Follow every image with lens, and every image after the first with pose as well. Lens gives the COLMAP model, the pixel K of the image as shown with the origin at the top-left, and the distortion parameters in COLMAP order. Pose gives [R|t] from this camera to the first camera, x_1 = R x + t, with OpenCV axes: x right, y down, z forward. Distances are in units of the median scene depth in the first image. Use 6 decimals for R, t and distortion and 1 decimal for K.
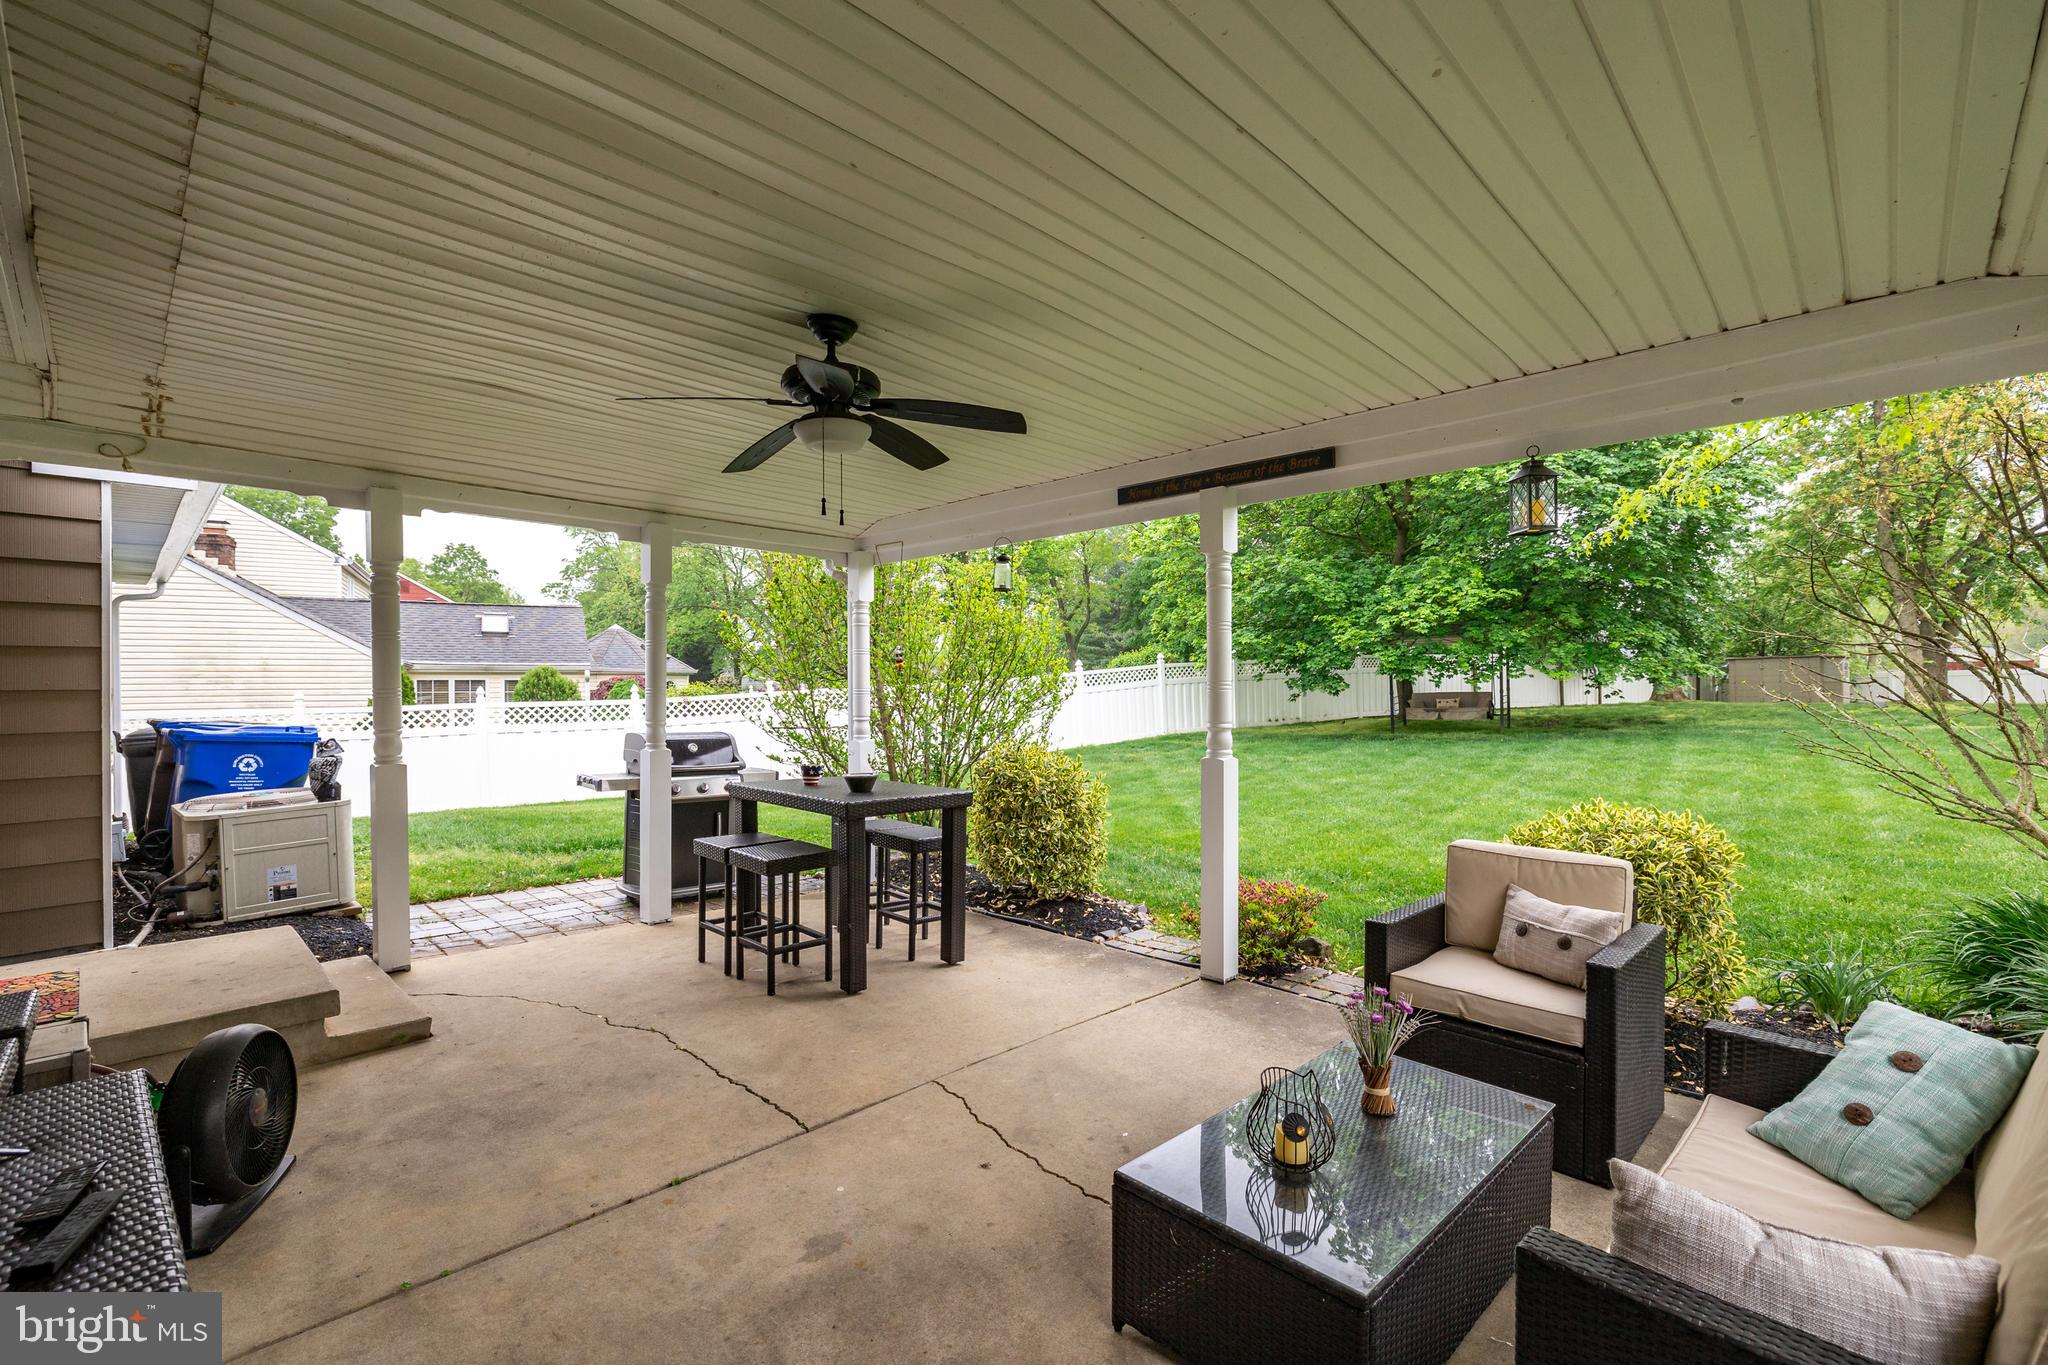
lens RADIAL K [[921.0, 0, 1018.5], [0, 921.0, 669.1], [0, 0, 1]] dist [-0.003165, -0.000009]
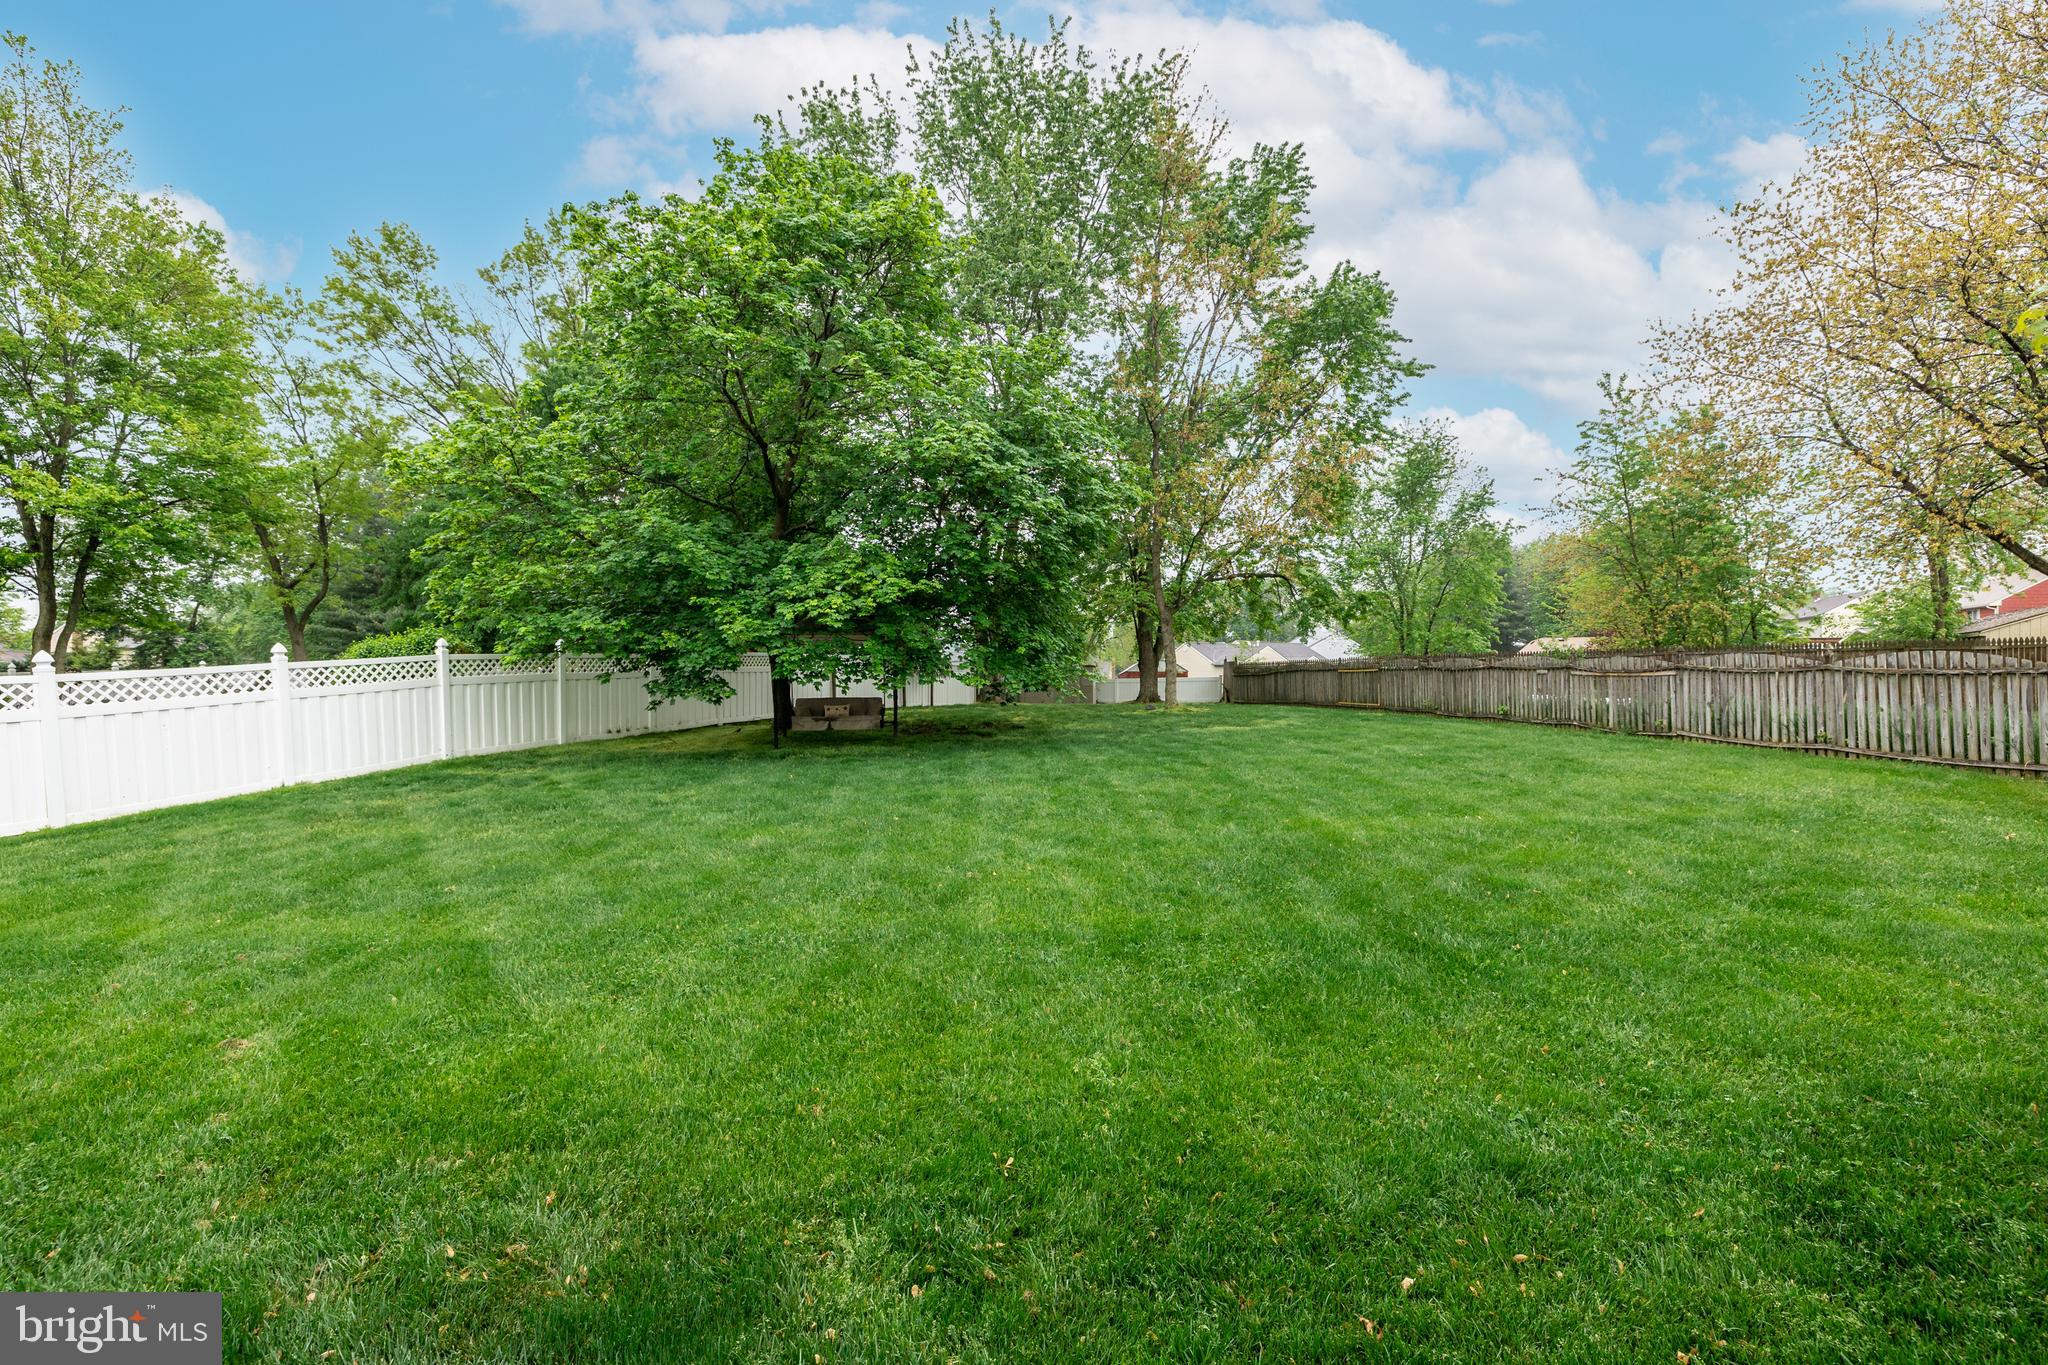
lens RADIAL K [[859.7, 0, 1029.4], [0, 859.7, 677.0], [0, 0, 1]] dist [0.007171, -0.000027]
pose [[0.731552, 0.014211, 0.681638, 0.047393], [-0.023455, 0.999716, 0.004330, -0.002544], [-0.681383, -0.019156, 0.731677, 0.299112]]
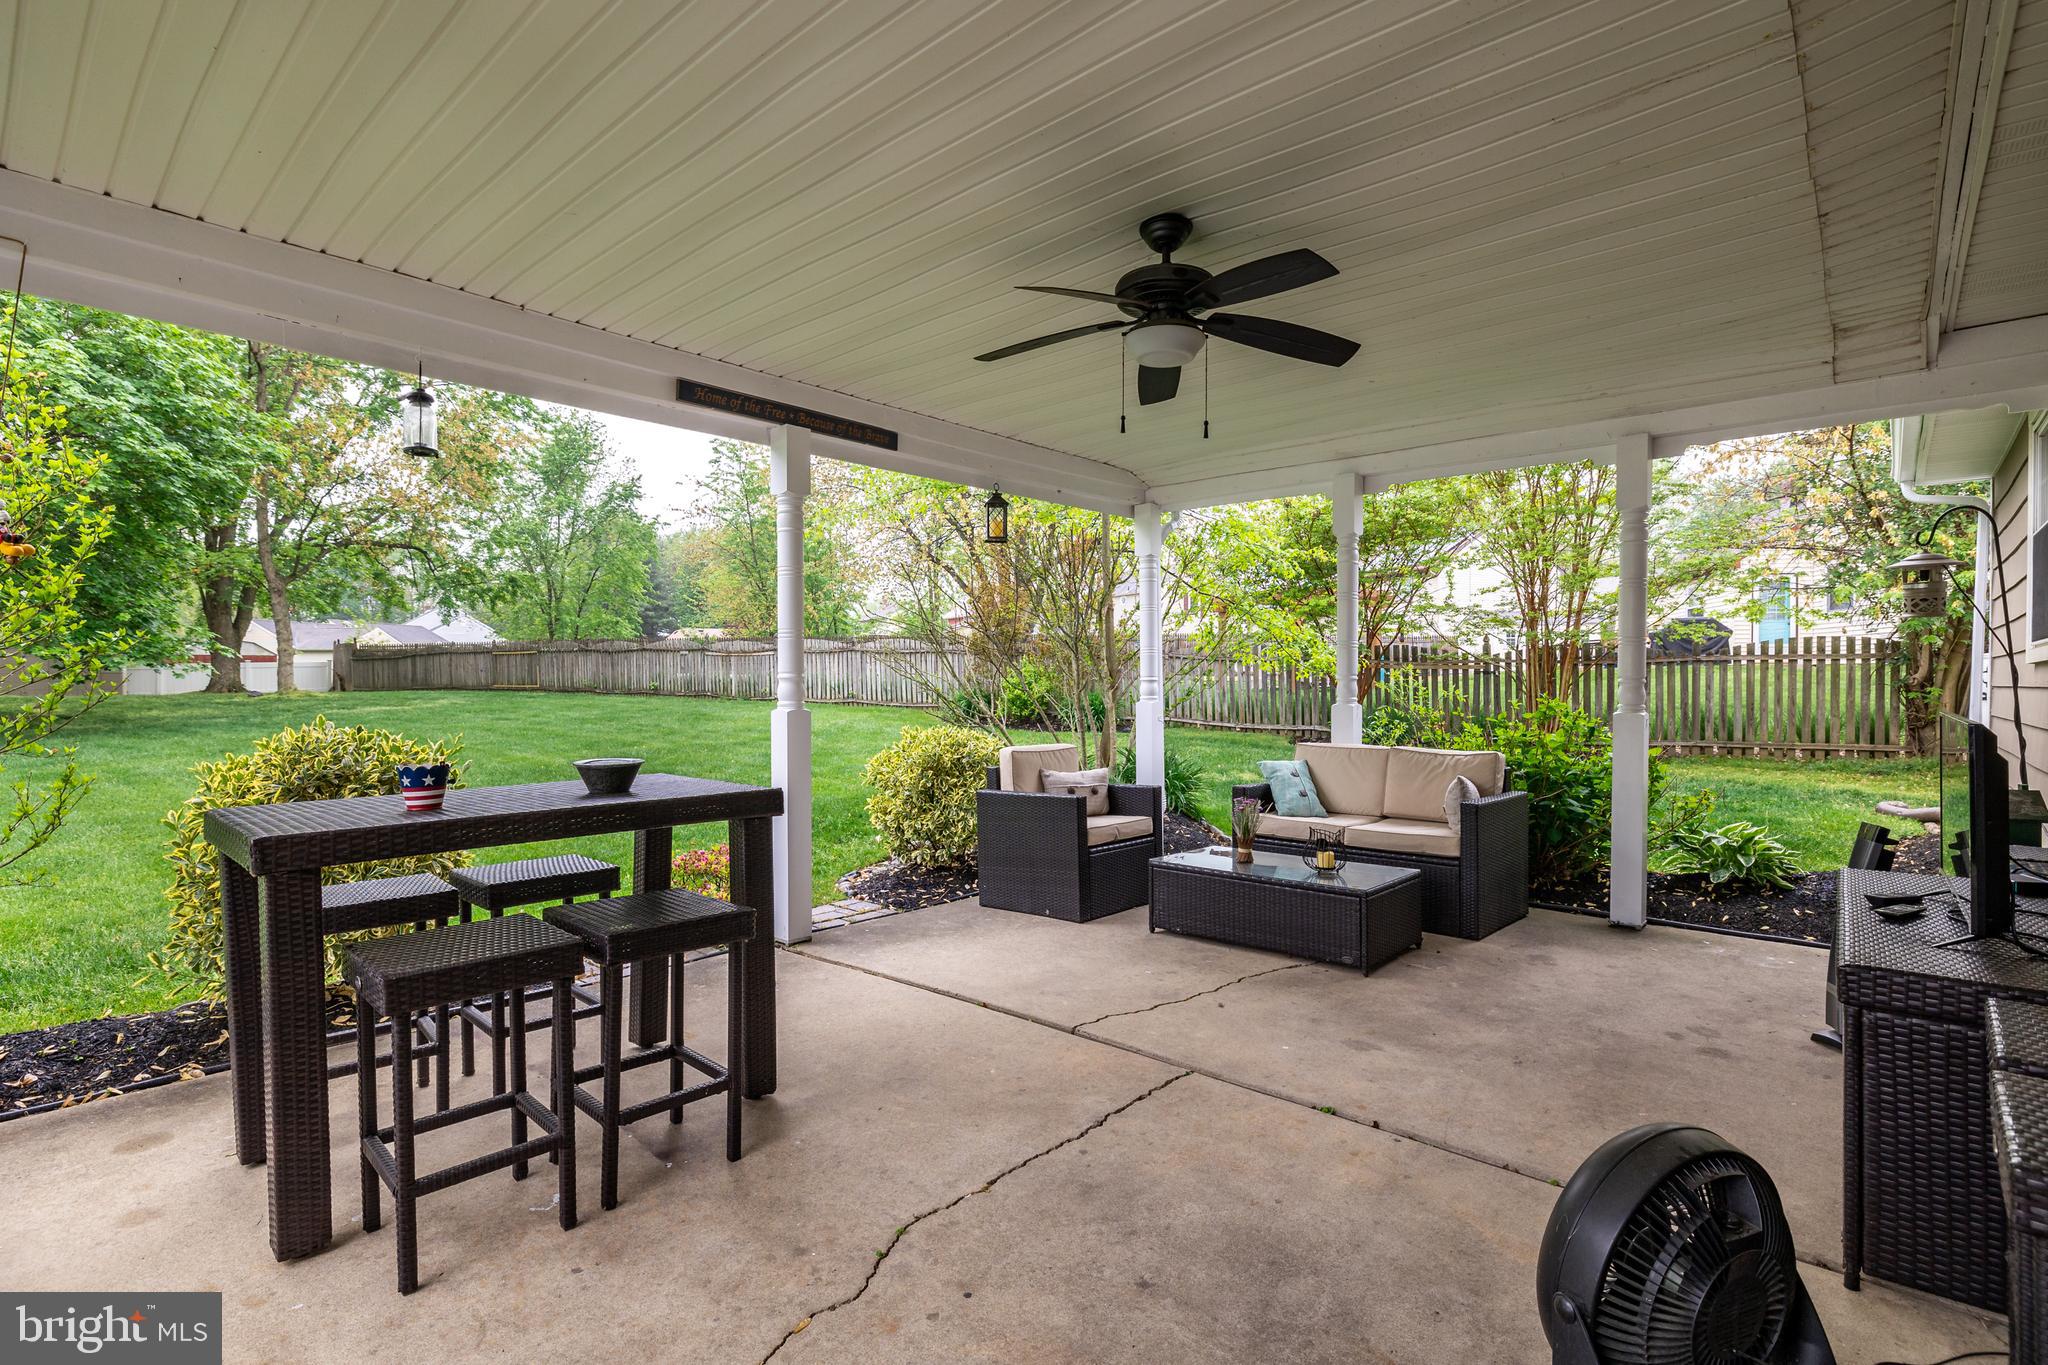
lens RADIAL K [[969.5, 0, 1053.1], [0, 969.5, 680.6], [0, 0, 1]] dist [-0.000965, 0.000240]
pose [[-0.078924, 0.003194, 0.996876, -0.219220], [-0.015026, 0.999877, -0.004394, 0.017862], [-0.996767, -0.015326, -0.078866, 0.220236]]
